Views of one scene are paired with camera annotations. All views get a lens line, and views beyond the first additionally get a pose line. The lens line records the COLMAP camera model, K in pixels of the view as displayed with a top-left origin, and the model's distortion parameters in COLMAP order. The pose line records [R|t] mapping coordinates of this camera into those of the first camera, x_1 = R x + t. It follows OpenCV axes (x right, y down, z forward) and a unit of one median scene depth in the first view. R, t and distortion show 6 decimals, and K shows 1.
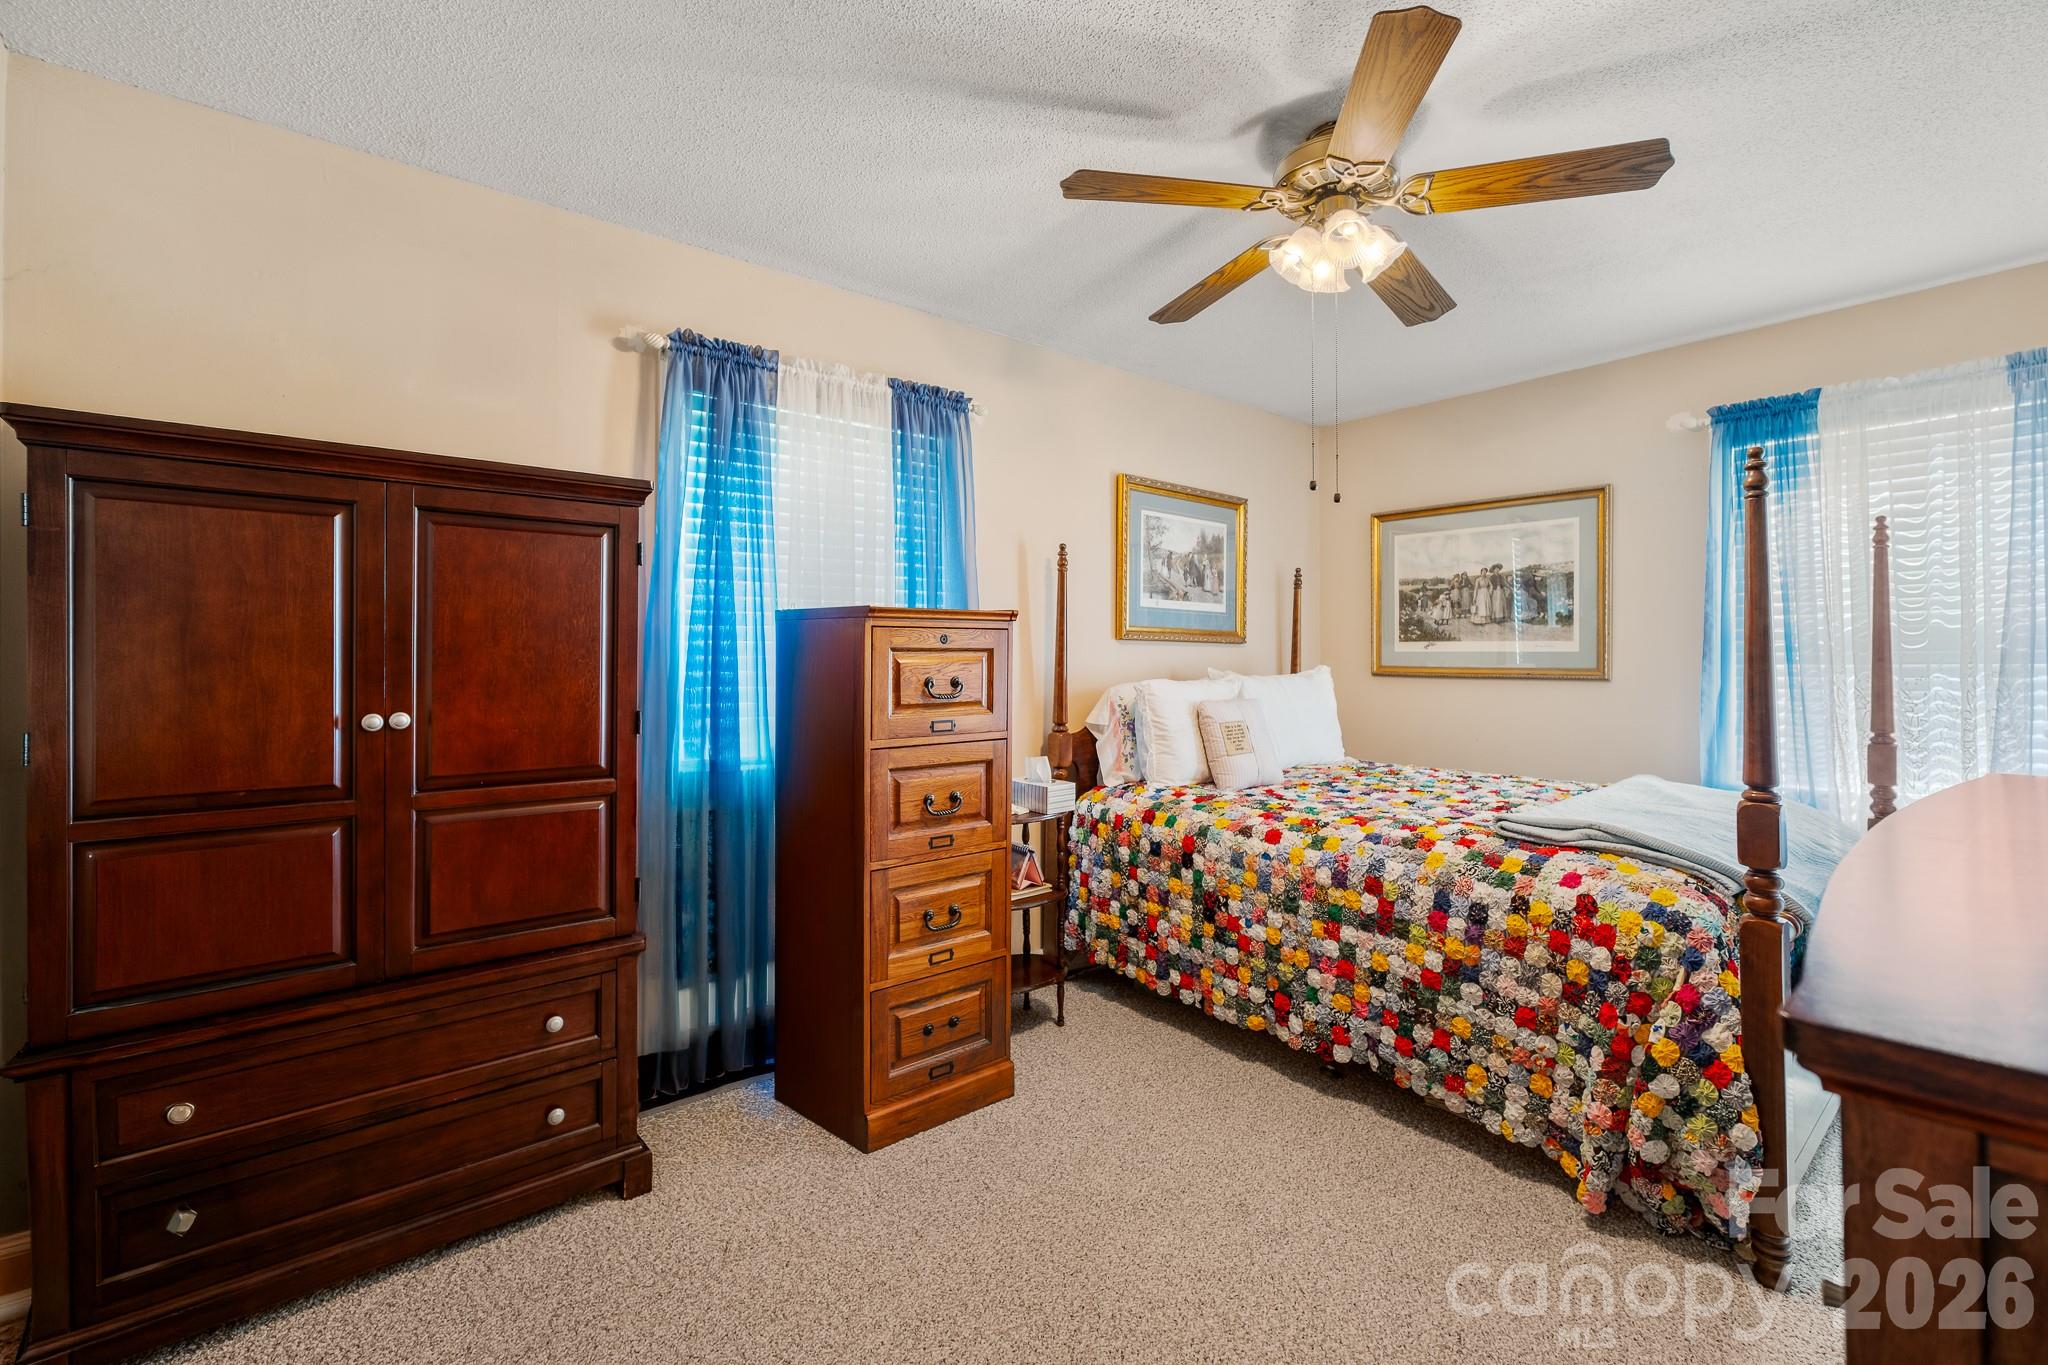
lens RADIAL K [[878.4, 0, 1024.6], [0, 878.4, 664.7], [0, 0, 1]] dist [-0.001919, -0.000071]
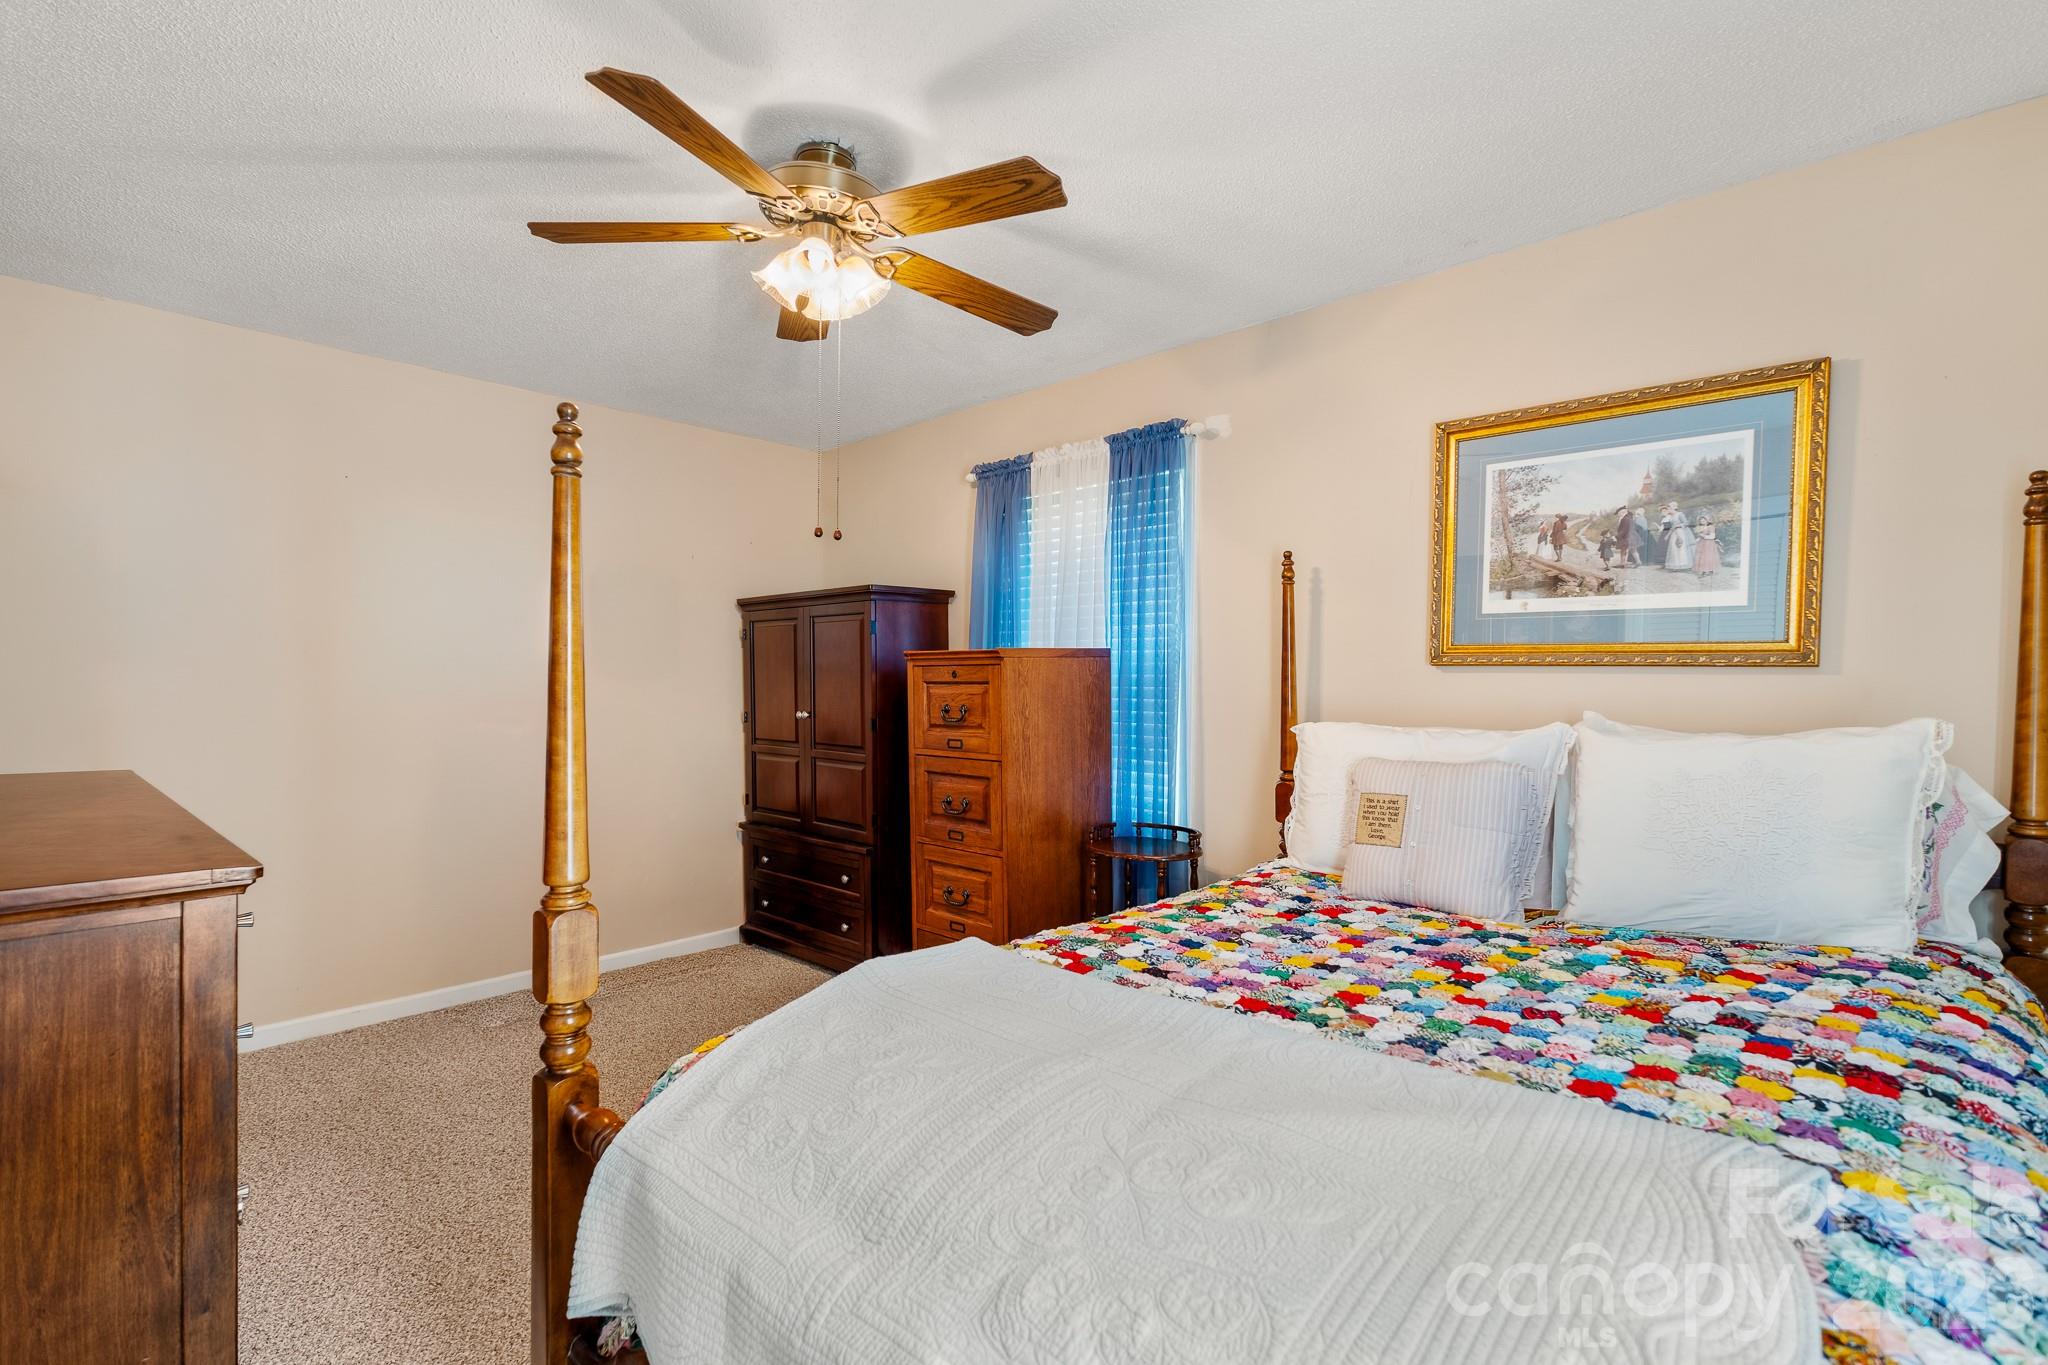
lens RADIAL K [[878.4, 0, 1024.6], [0, 878.4, 664.7], [0, 0, 1]] dist [-0.001919, -0.000071]
pose [[0.166008, -0.008253, -0.986090, 0.716949], [-0.005221, 0.999944, -0.009248, -0.019657], [0.986111, 0.006684, 0.165955, 0.548512]]
